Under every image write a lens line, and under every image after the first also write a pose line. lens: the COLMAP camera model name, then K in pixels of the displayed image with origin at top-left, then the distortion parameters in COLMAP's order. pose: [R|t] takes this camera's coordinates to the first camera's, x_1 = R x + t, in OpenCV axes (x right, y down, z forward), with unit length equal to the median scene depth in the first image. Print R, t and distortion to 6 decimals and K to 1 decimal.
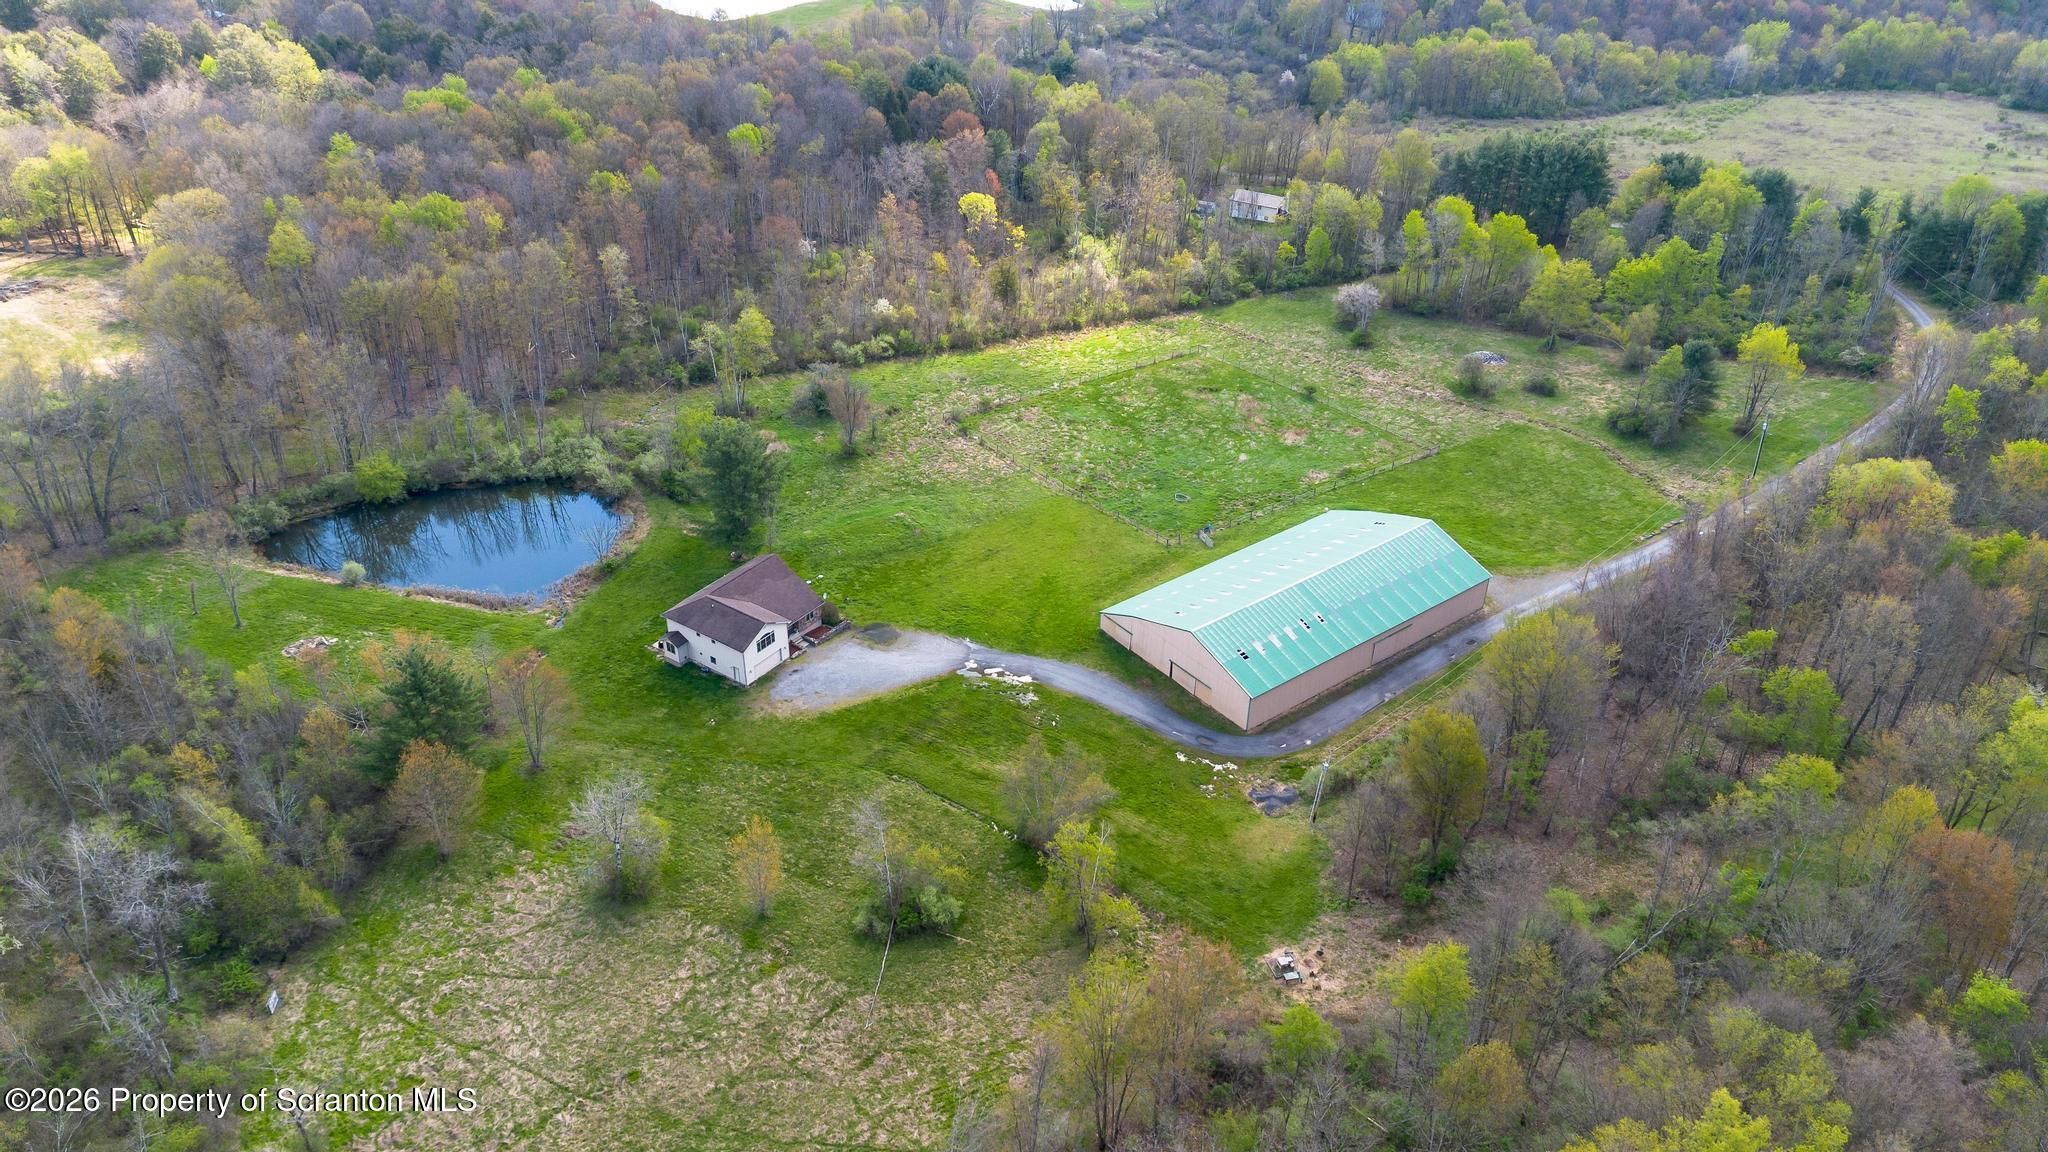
lens RADIAL K [[1437.1, 0, 1024.0], [0, 1437.1, 576.0], [0, 0, 1]] dist [0.058856, -0.055590]
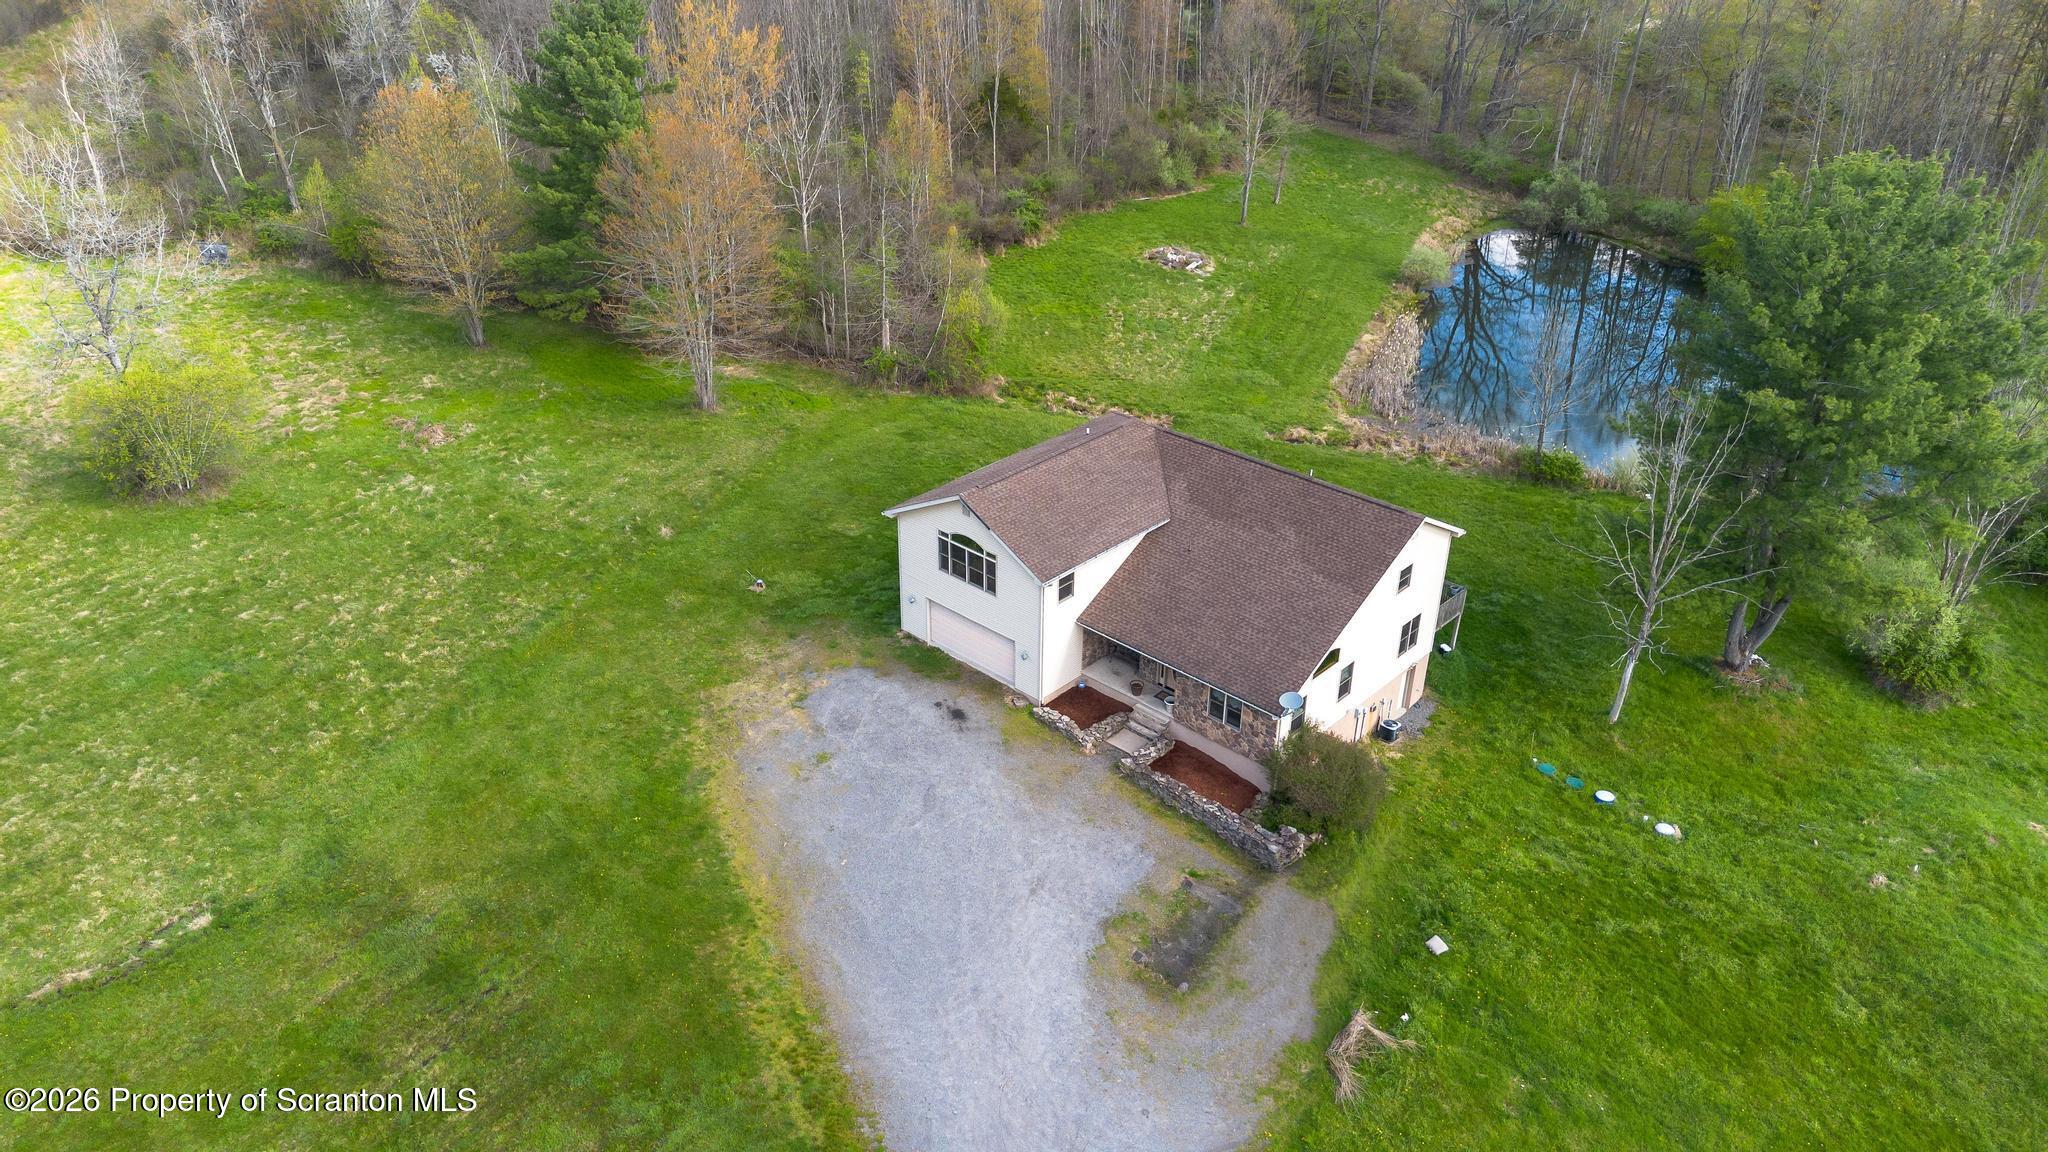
lens RADIAL K [[1434.9, 0, 1024.0], [0, 1434.9, 576.0], [0, 0, 1]] dist [0.101099, -0.126130]
pose [[-0.137837, 0.470687, -0.871467, 0.081365], [-0.543163, 0.699838, 0.463898, -0.097244], [0.828236, 0.537291, 0.159196, 0.956824]]
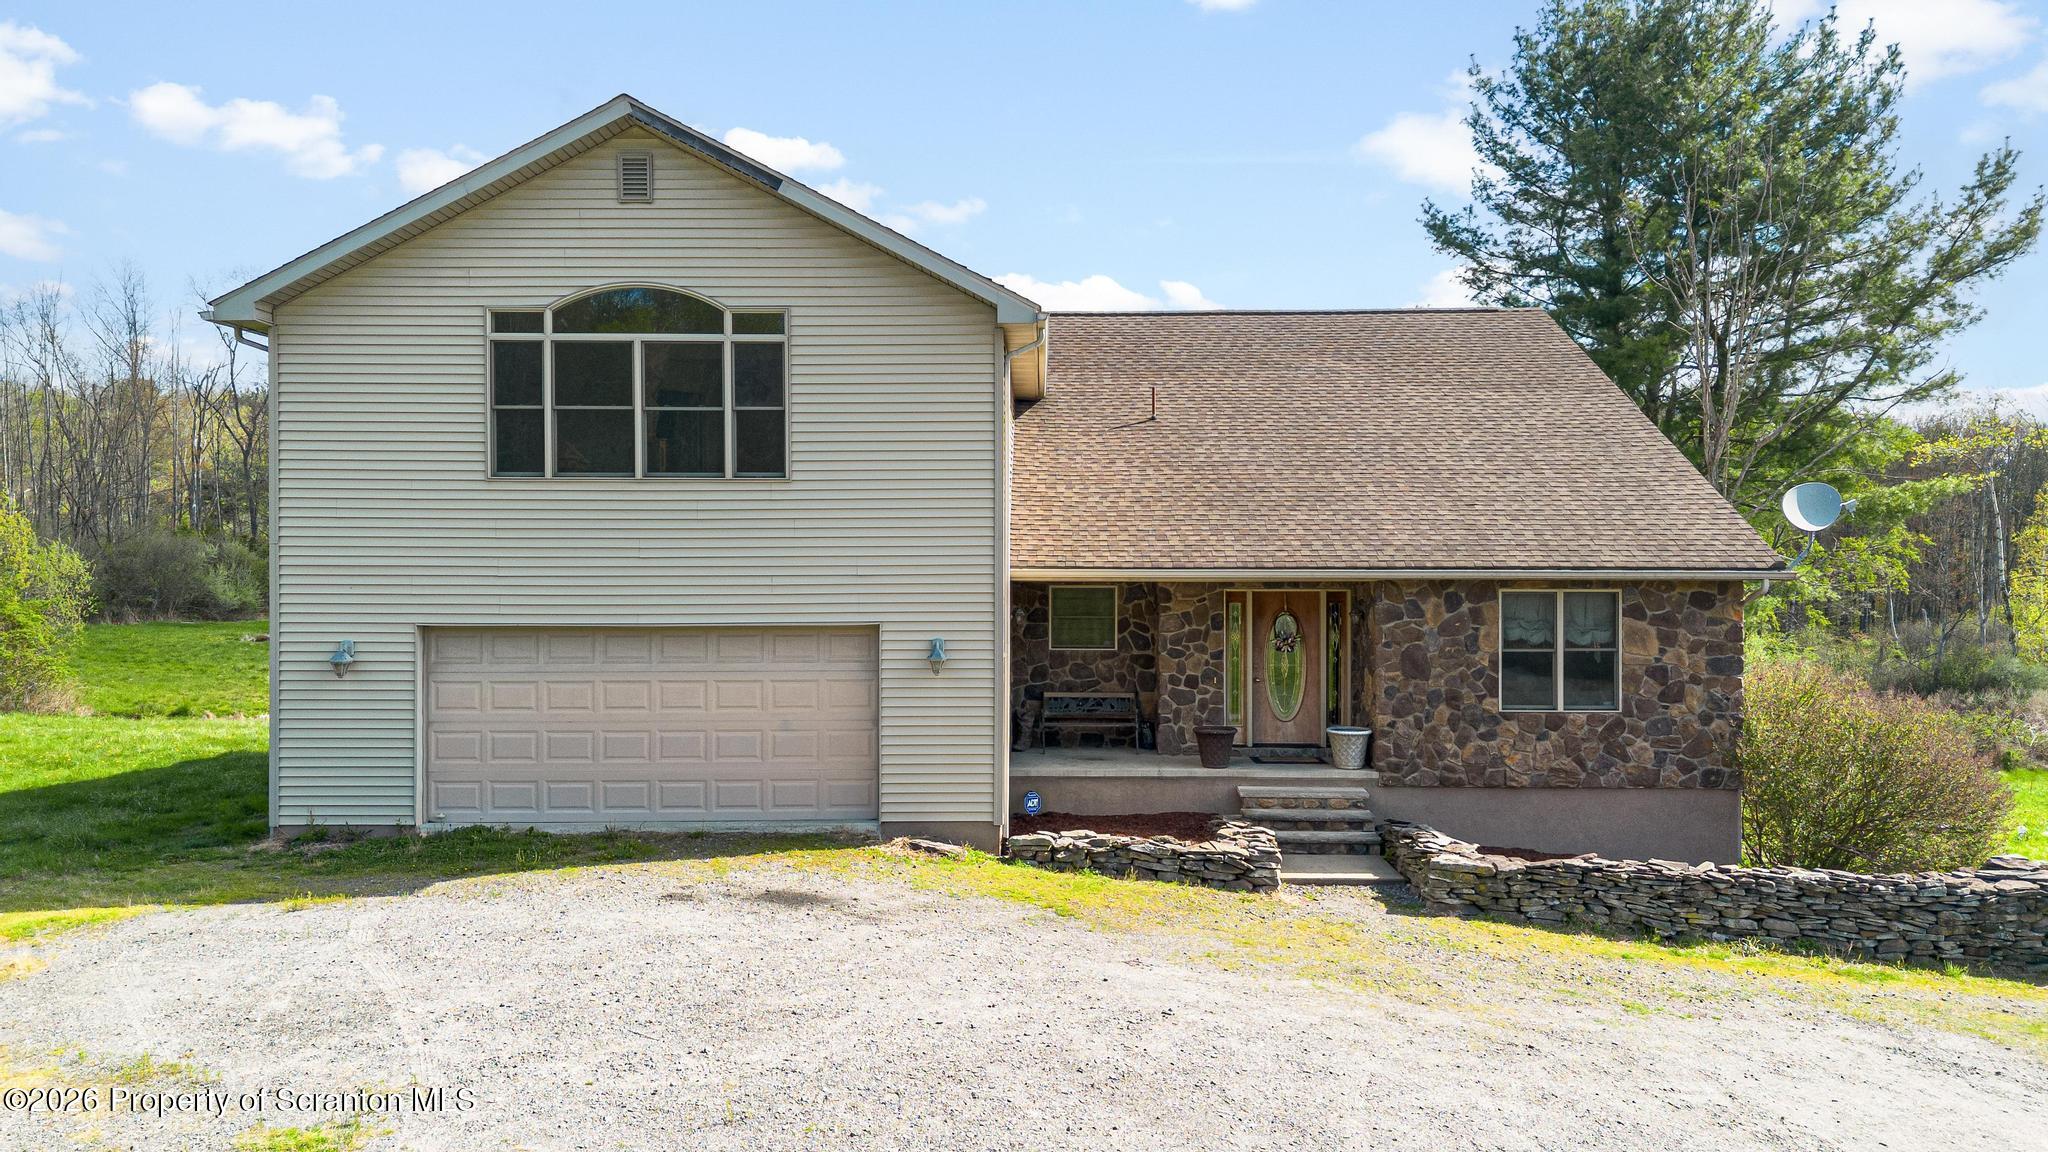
lens RADIAL K [[1437.1, 0, 1024.0], [0, 1437.1, 576.0], [0, 0, 1]] dist [0.058856, -0.055590]
pose [[0.565106, 0.004856, -0.825004, -0.097560], [-0.438370, 0.848908, -0.295275, 0.069248], [0.698919, 0.528519, 0.481851, 0.974046]]
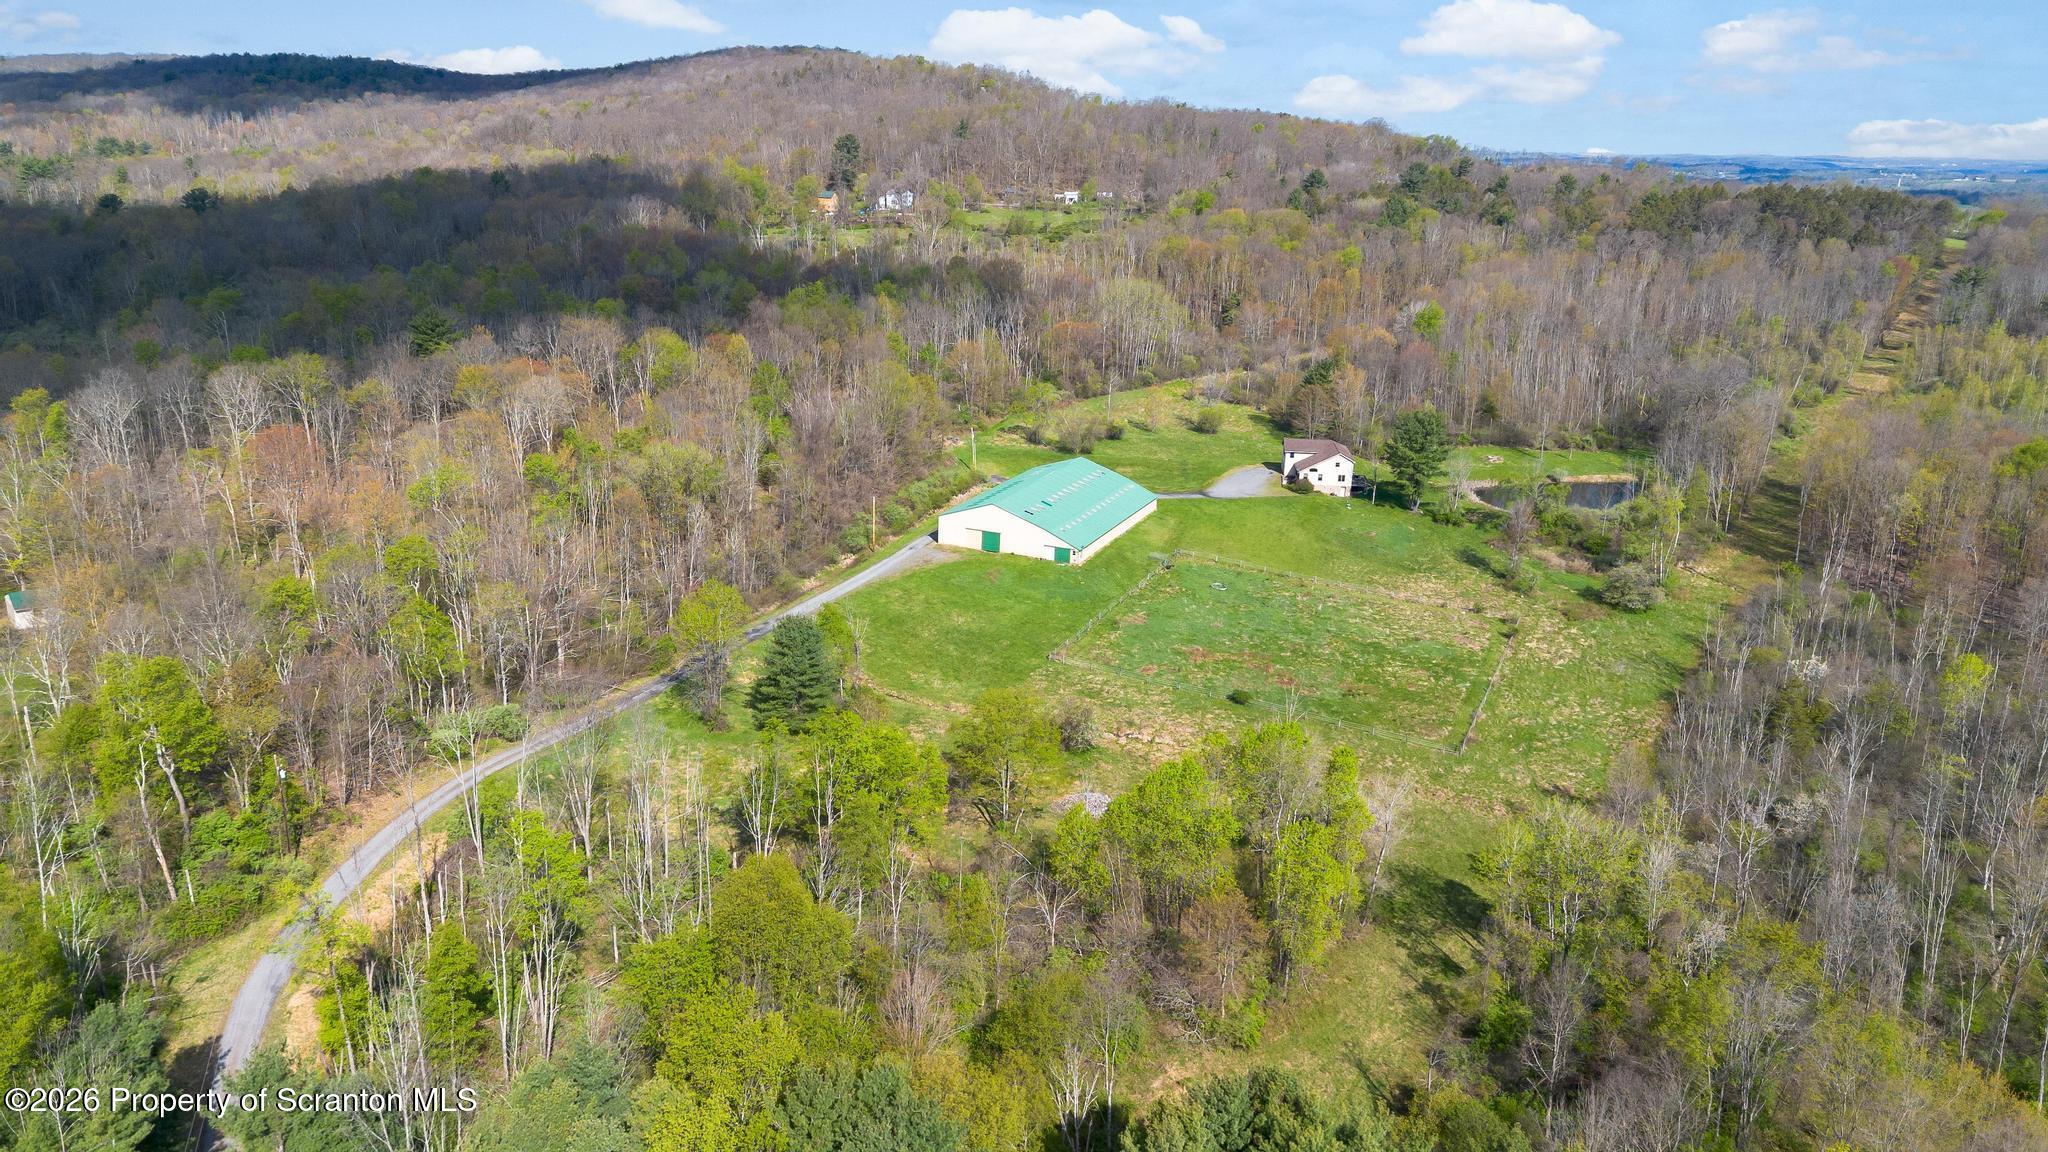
lens RADIAL K [[1437.1, 0, 1024.0], [0, 1437.1, 576.0], [0, 0, 1]] dist [0.058856, -0.055590]
pose [[-0.869245, 0.108719, -0.482279, 0.972726], [-0.298185, 0.662809, 0.686855, -0.974934], [0.394334, 0.740853, -0.543725, 1.944696]]
